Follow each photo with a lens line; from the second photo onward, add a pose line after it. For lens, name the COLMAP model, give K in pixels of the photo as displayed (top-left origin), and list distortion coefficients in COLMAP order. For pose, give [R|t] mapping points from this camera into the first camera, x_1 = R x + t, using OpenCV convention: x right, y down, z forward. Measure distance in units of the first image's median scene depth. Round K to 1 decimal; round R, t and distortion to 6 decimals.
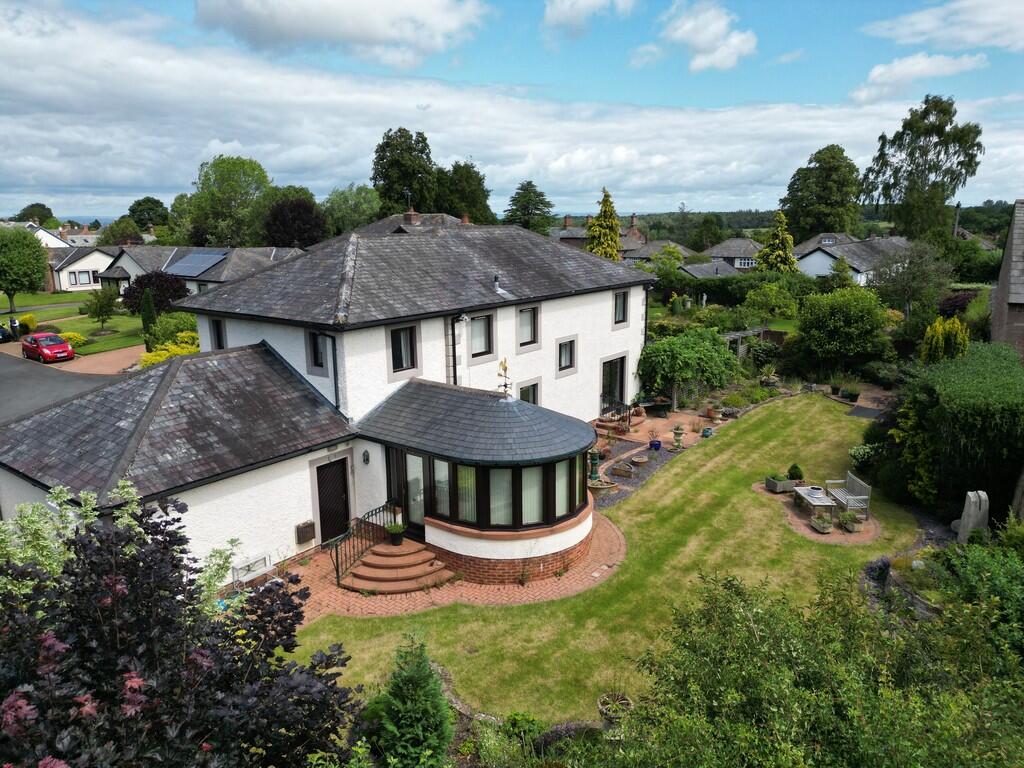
lens RADIAL K [[716.5, 0, 510.9], [0, 716.5, 382.1], [0, 0, 1]] dist [0.072945, -0.054040]
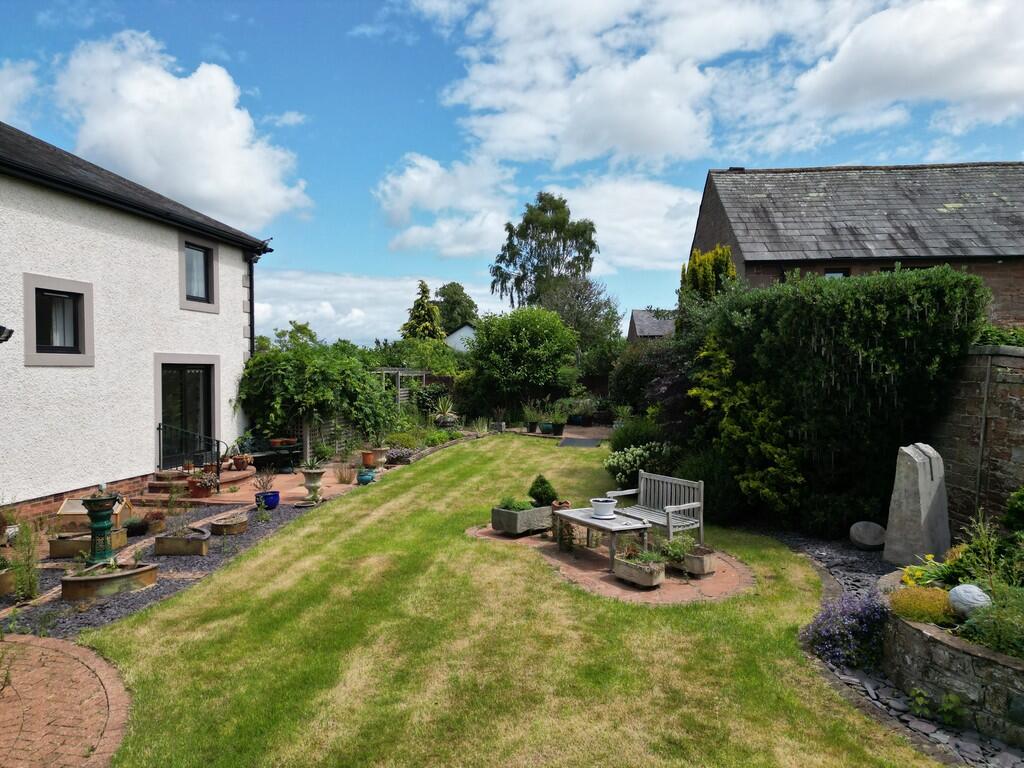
lens RADIAL K [[716.5, 0, 502.9], [0, 716.5, 383.4], [0, 0, 1]] dist [0.072945, -0.054040]
pose [[0.887538, -0.005214, 0.460705, 0.124847], [0.098909, 0.978779, -0.179468, 0.125845], [-0.449993, 0.204852, 0.869219, 0.512885]]
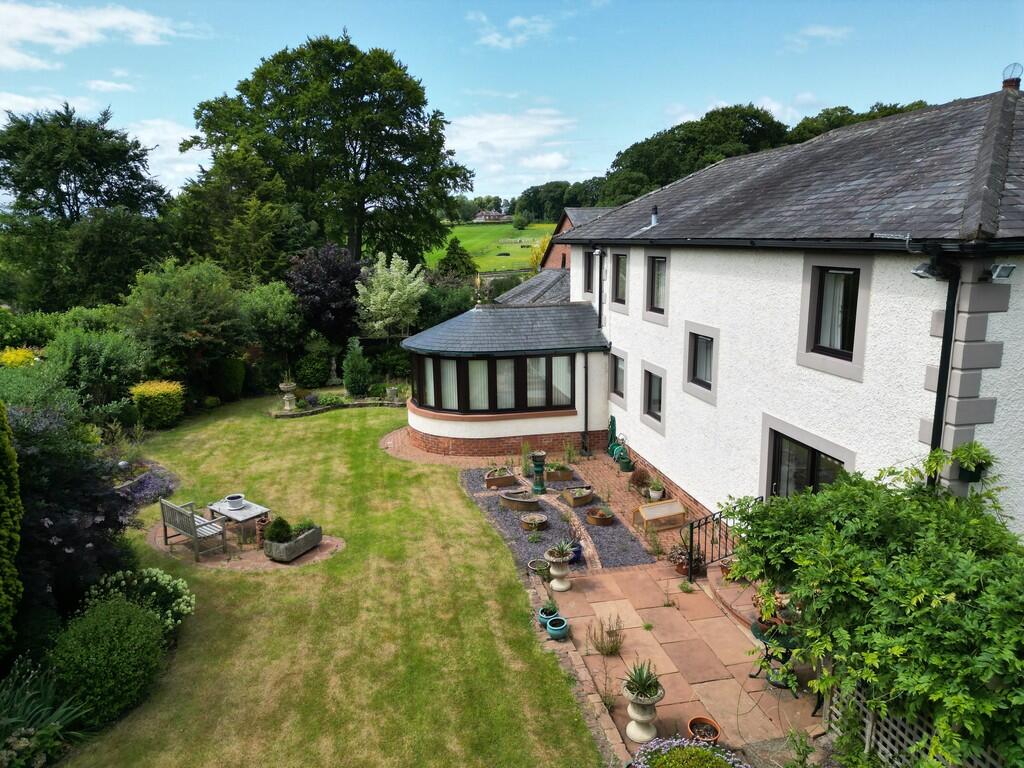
lens RADIAL K [[716.5, 0, 511.9], [0, 716.5, 380.4], [0, 0, 1]] dist [0.072945, -0.054040]
pose [[-0.665053, 0.161384, -0.729150, 0.623359], [-0.145794, 0.929526, 0.338711, -0.204187], [0.732427, 0.331566, -0.594655, 1.339933]]
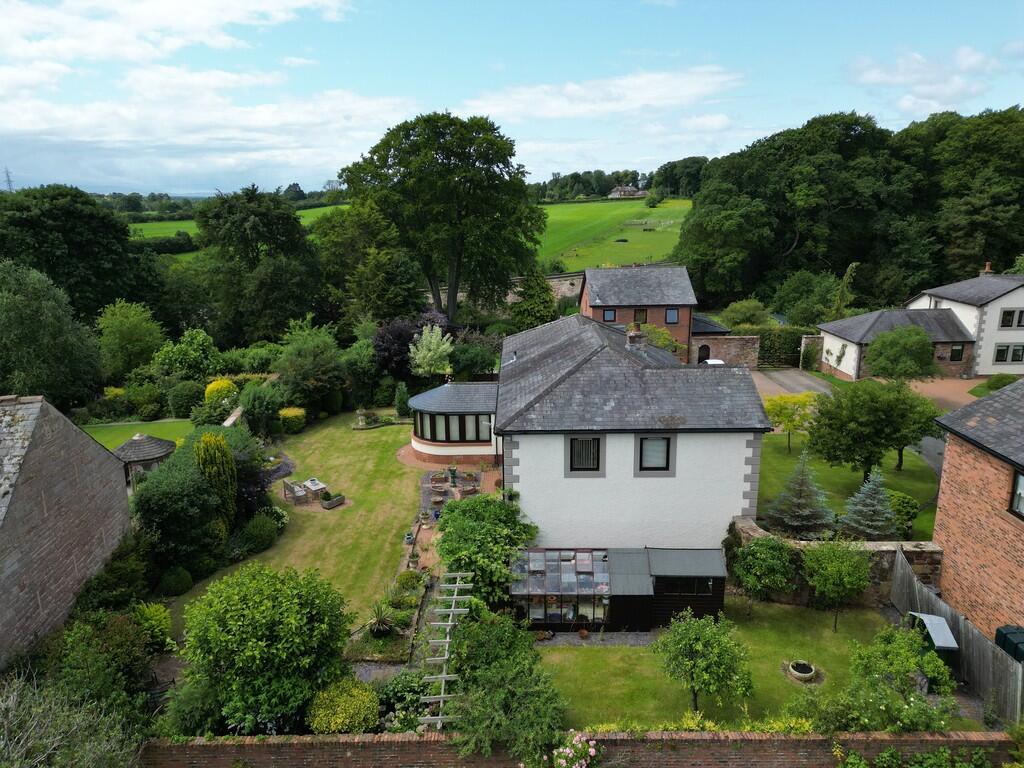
lens RADIAL K [[716.5, 0, 523.0], [0, 716.5, 384.3], [0, 0, 1]] dist [0.072945, -0.054040]
pose [[-0.792873, 0.162271, -0.587384, 0.828051], [-0.121993, 0.902116, 0.413890, -0.682591], [0.597051, 0.399819, -0.695468, 2.001945]]
